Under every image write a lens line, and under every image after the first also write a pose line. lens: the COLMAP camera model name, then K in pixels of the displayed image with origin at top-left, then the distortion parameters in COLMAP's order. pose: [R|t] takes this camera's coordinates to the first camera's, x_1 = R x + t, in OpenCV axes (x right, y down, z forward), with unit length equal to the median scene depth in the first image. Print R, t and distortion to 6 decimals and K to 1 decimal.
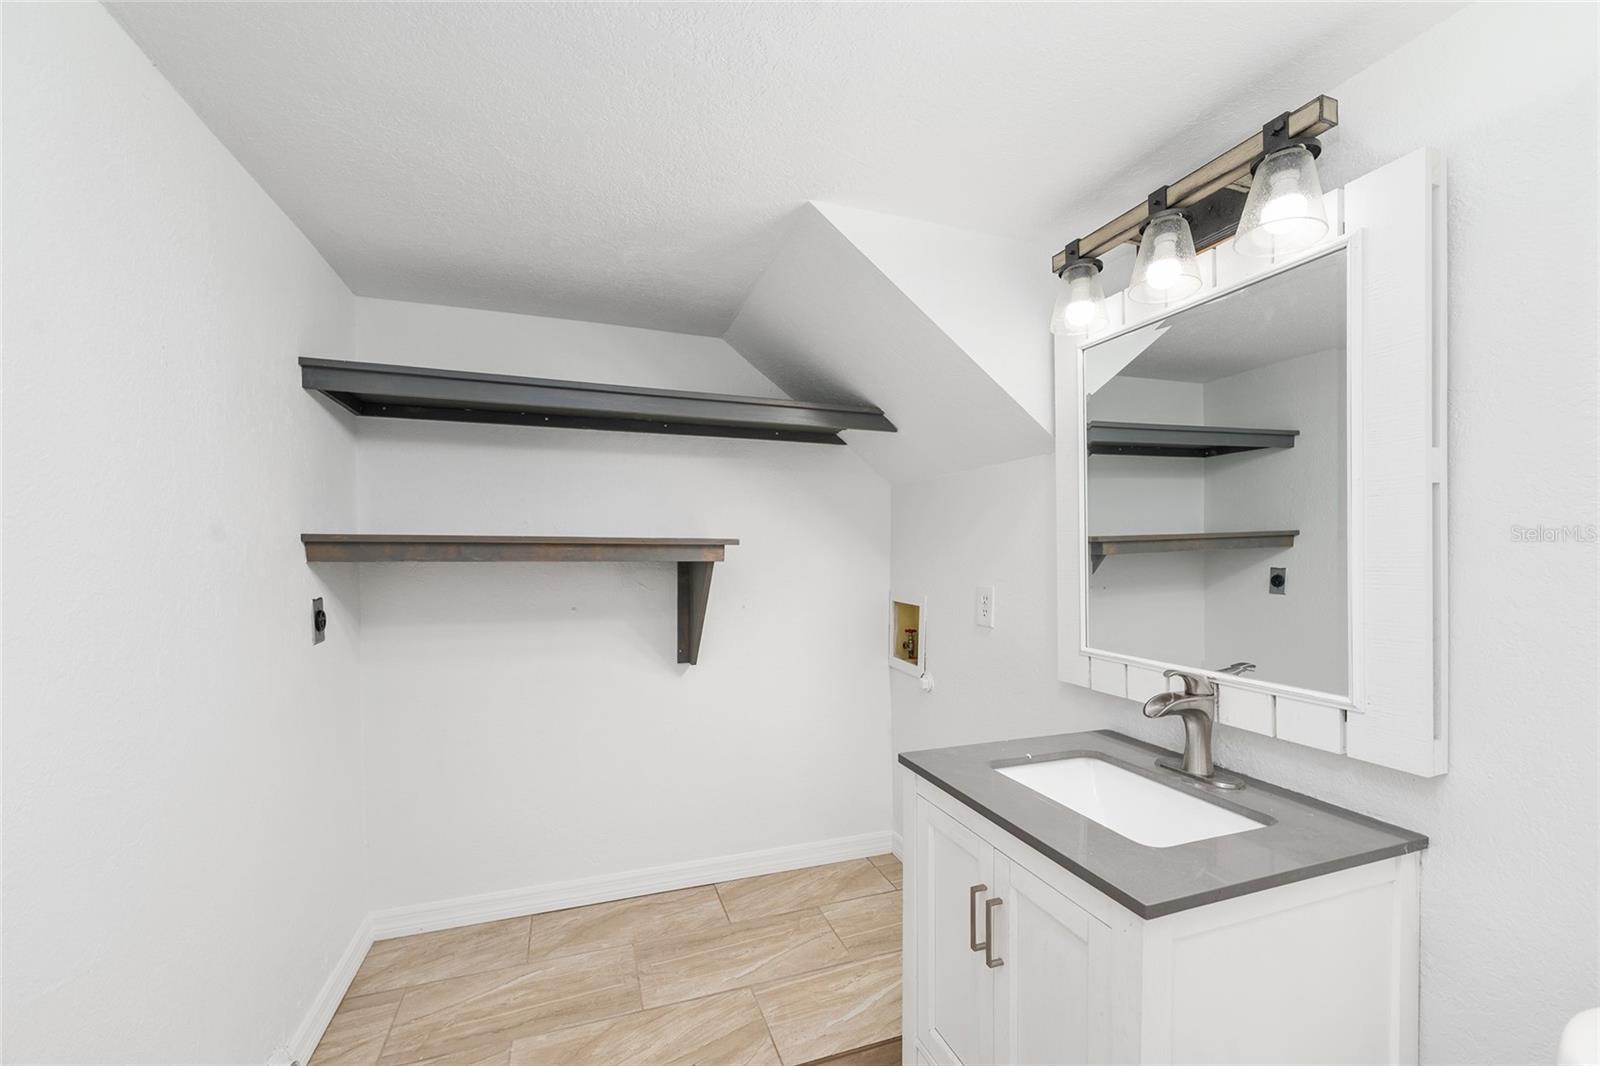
lens RADIAL K [[635.0, 0, 792.8], [0, 635.0, 559.2], [0, 0, 1]] dist [0.001536, -0.000312]
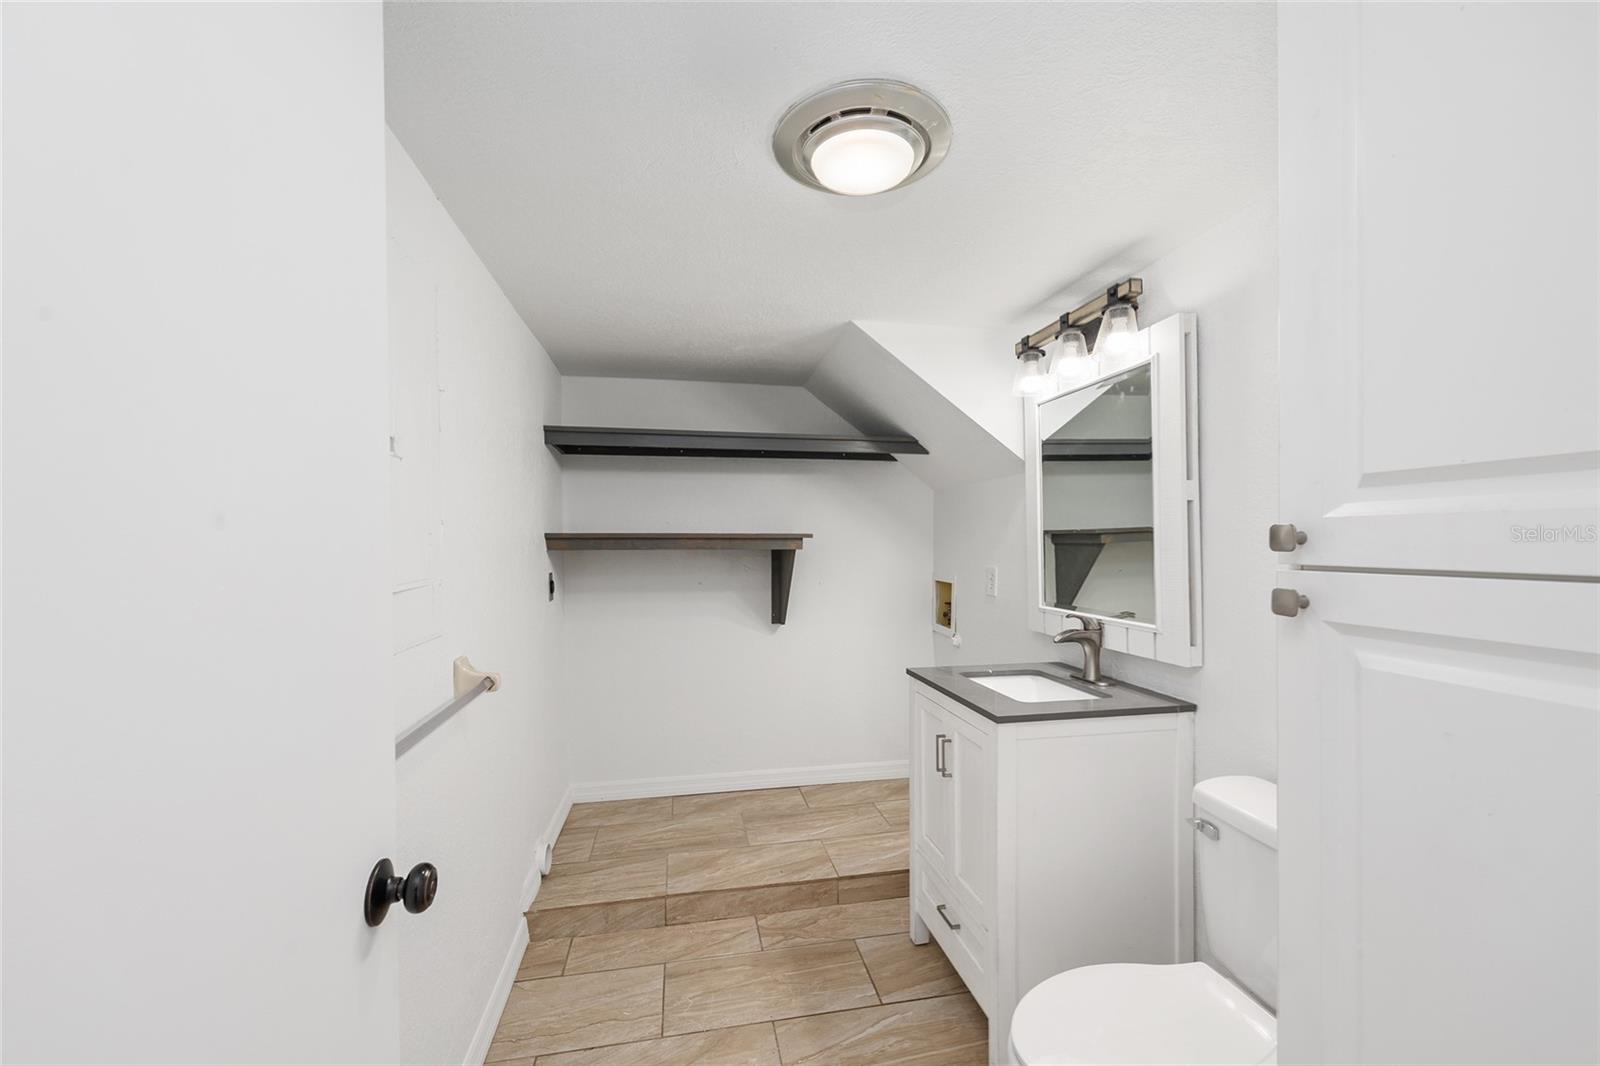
lens RADIAL K [[635.0, 0, 800.1], [0, 635.0, 536.4], [0, 0, 1]] dist [0.001536, -0.000312]
pose [[0.990159, -0.007426, -0.139751, 0.102022], [0.004063, 0.999696, -0.024334, 0.010332], [0.139889, 0.023527, 0.989888, -0.499782]]
